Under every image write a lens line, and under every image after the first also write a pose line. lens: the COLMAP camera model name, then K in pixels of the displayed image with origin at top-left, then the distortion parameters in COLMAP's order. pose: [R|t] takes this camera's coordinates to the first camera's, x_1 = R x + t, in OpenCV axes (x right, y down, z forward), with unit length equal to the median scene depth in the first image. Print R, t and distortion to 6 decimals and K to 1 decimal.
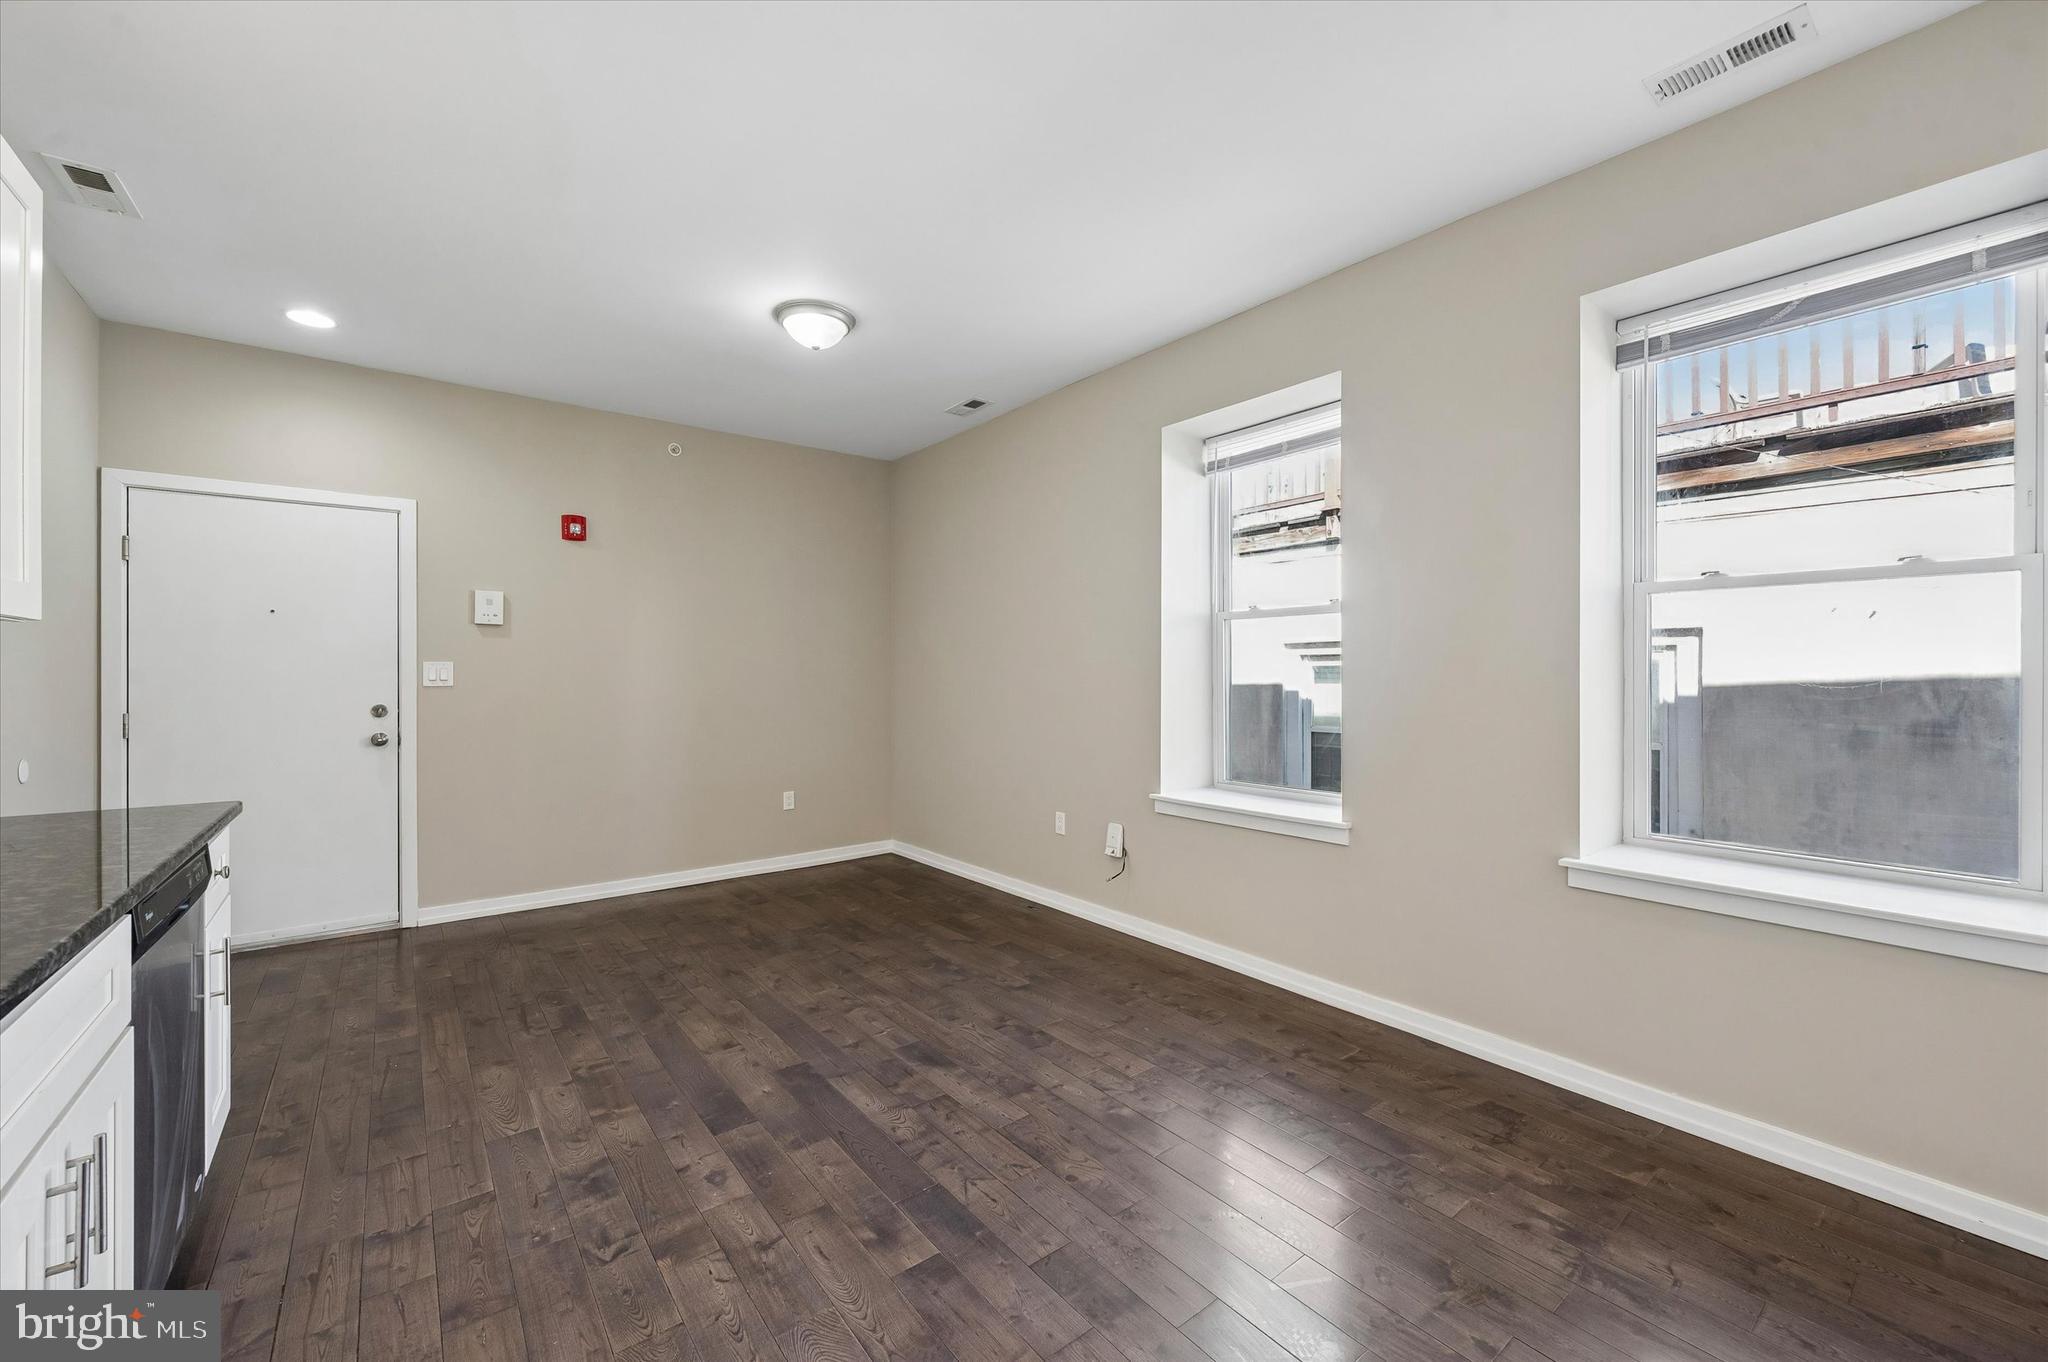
lens RADIAL K [[813.5, 0, 1022.3], [0, 813.5, 679.4], [0, 0, 1]] dist [0.000908, -0.000251]
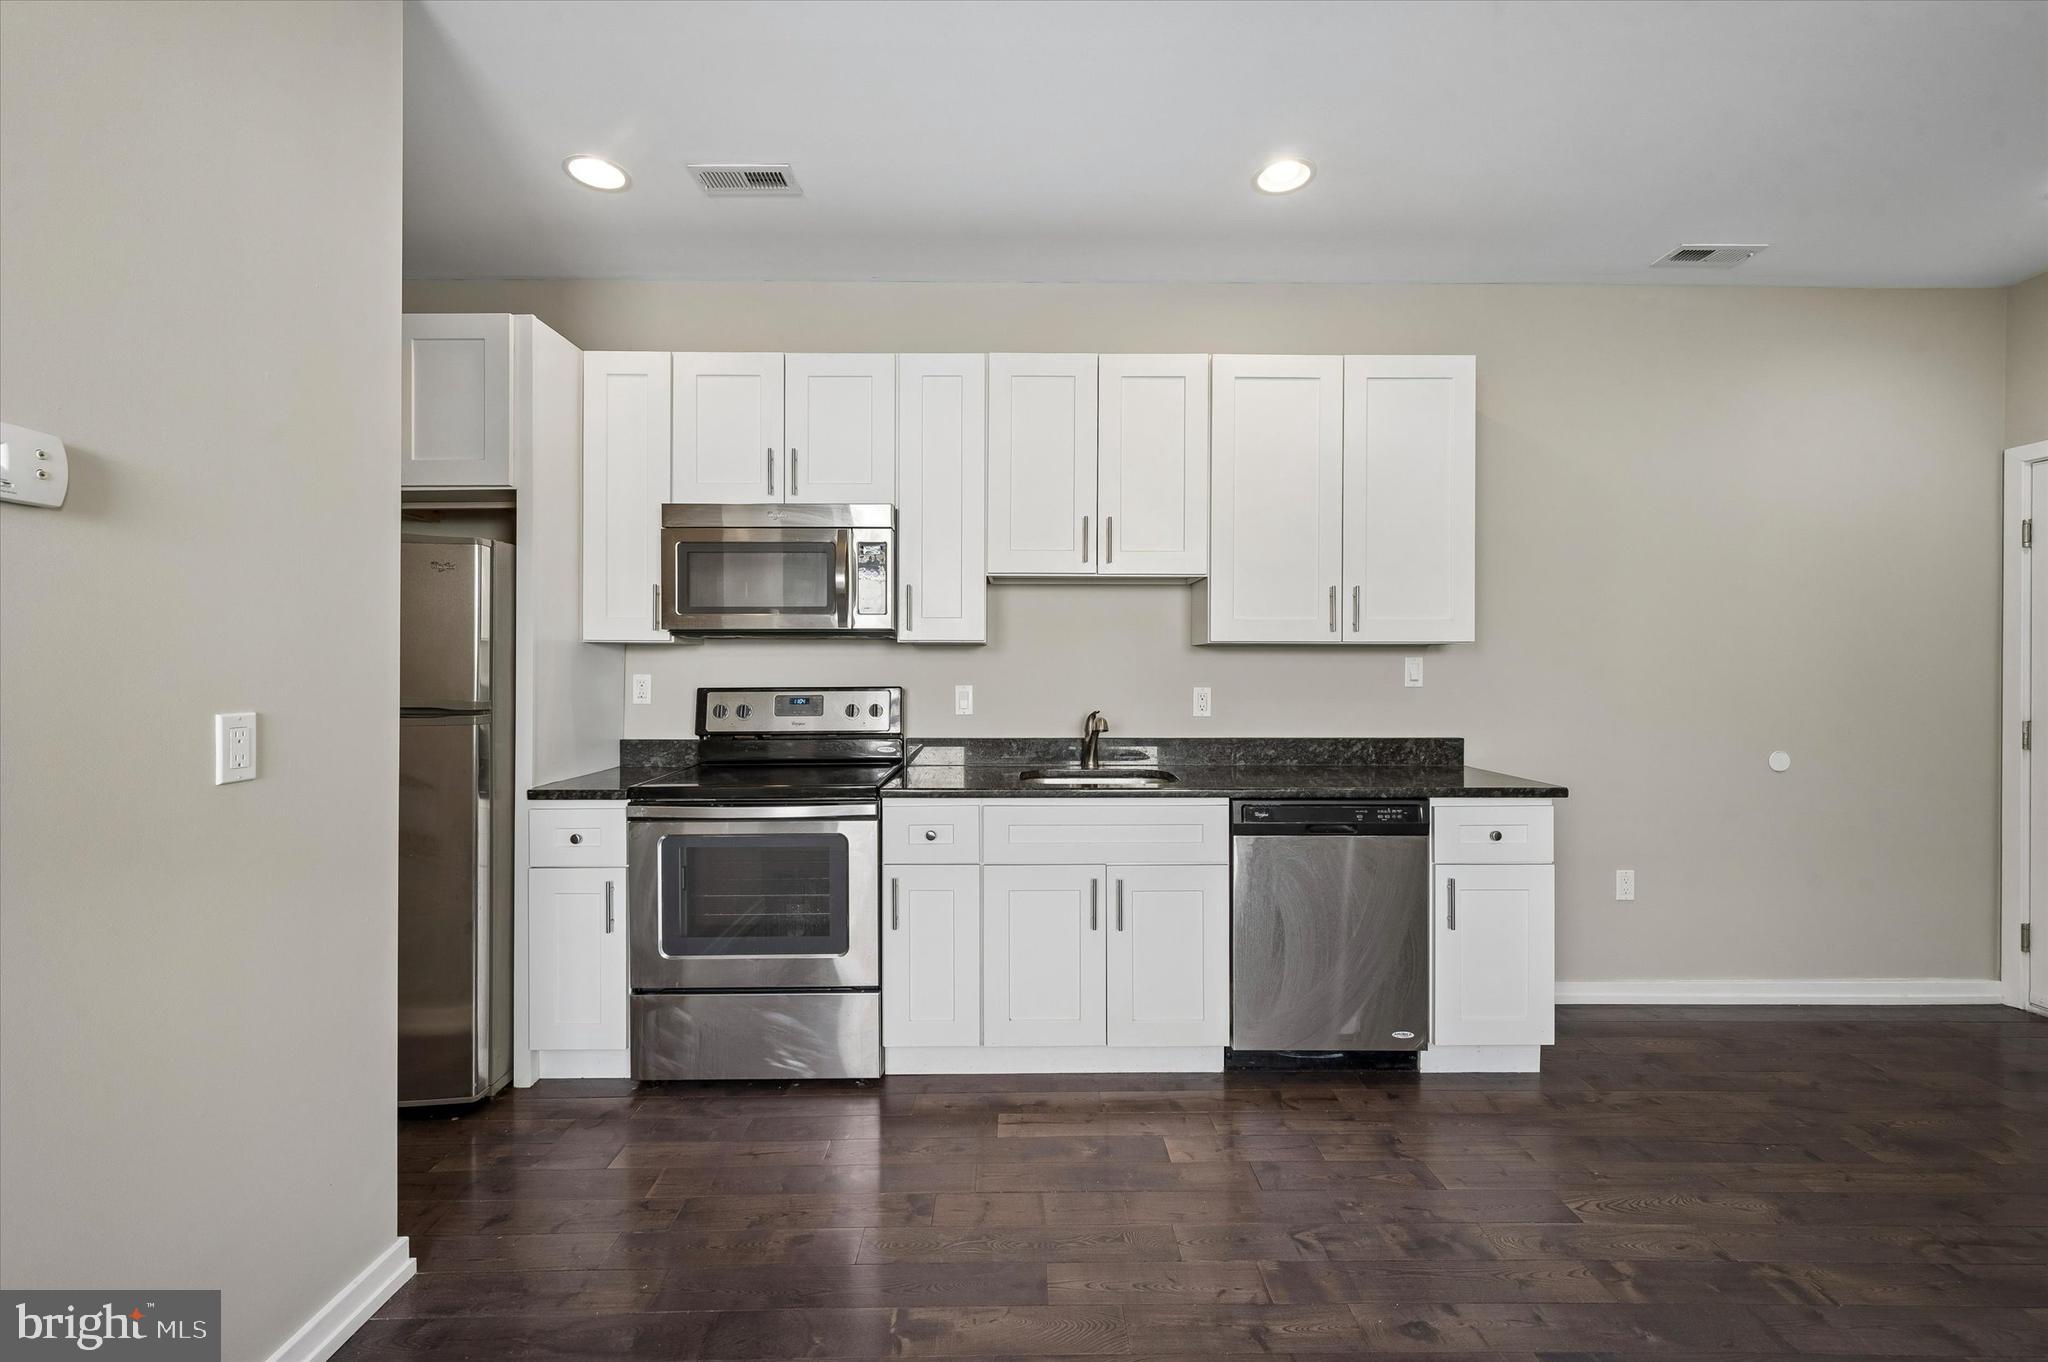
lens RADIAL K [[841.6, 0, 1024.3], [0, 841.6, 674.1], [0, 0, 1]] dist [0.004584, -0.000149]
pose [[-0.605640, 0.002579, -0.795734, 0.345404], [-0.004374, 0.999969, 0.006569, -0.012989], [0.795727, 0.007459, -0.605610, 0.830658]]
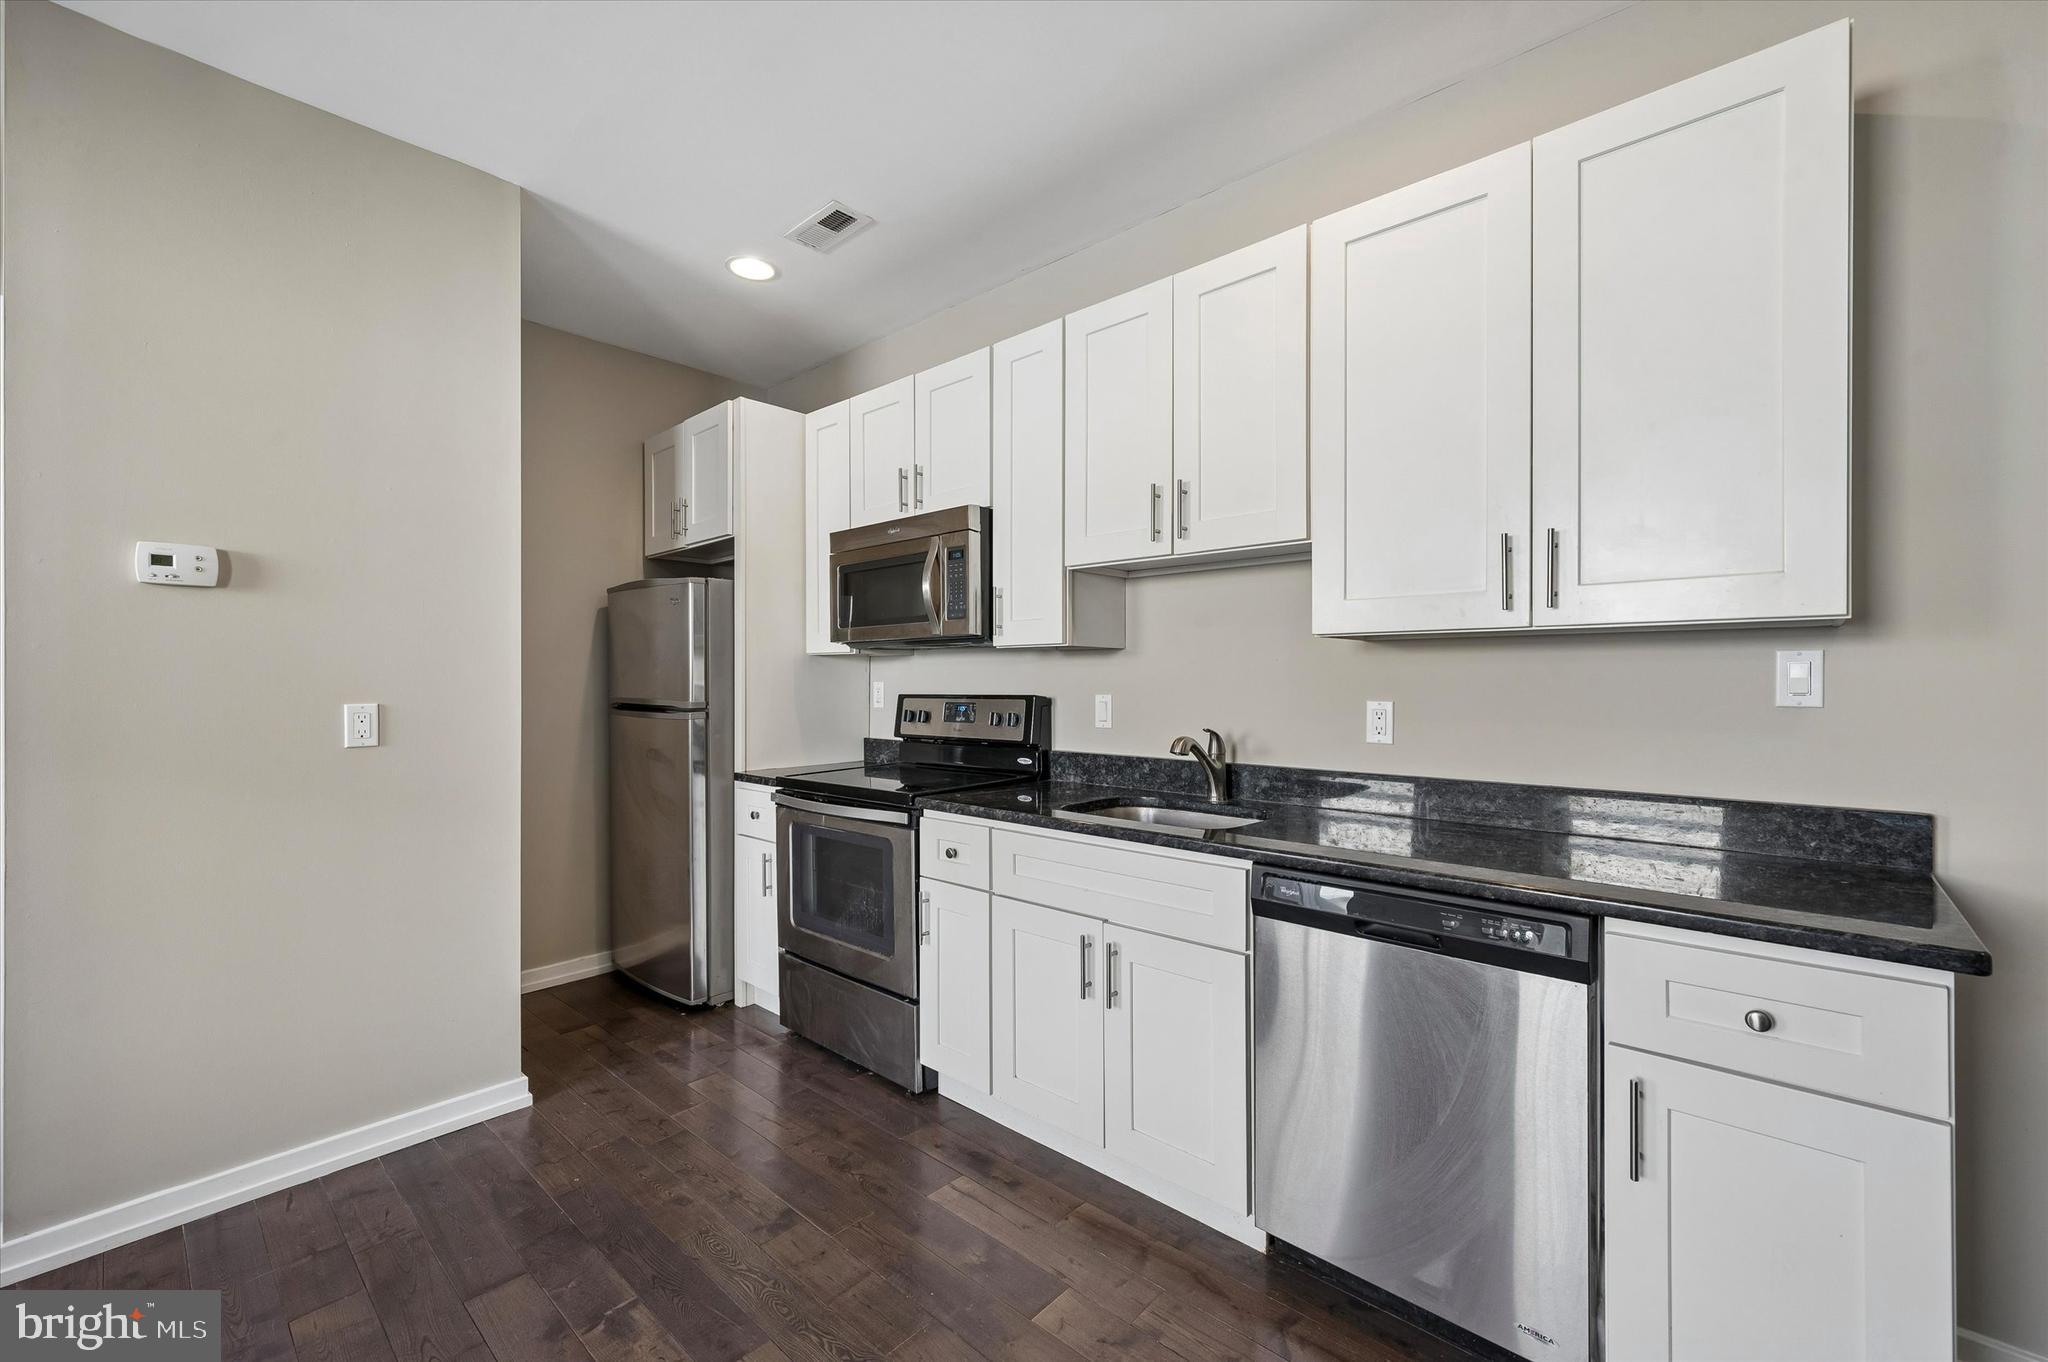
lens RADIAL K [[841.6, 0, 1022.7], [0, 841.6, 679.9], [0, 0, 1]] dist [0.004584, -0.000149]
pose [[-0.985146, -0.000121, -0.171721, -0.233770], [-0.000767, 0.999993, 0.003698, -0.010660], [0.171719, 0.003775, -0.985139, 1.047582]]
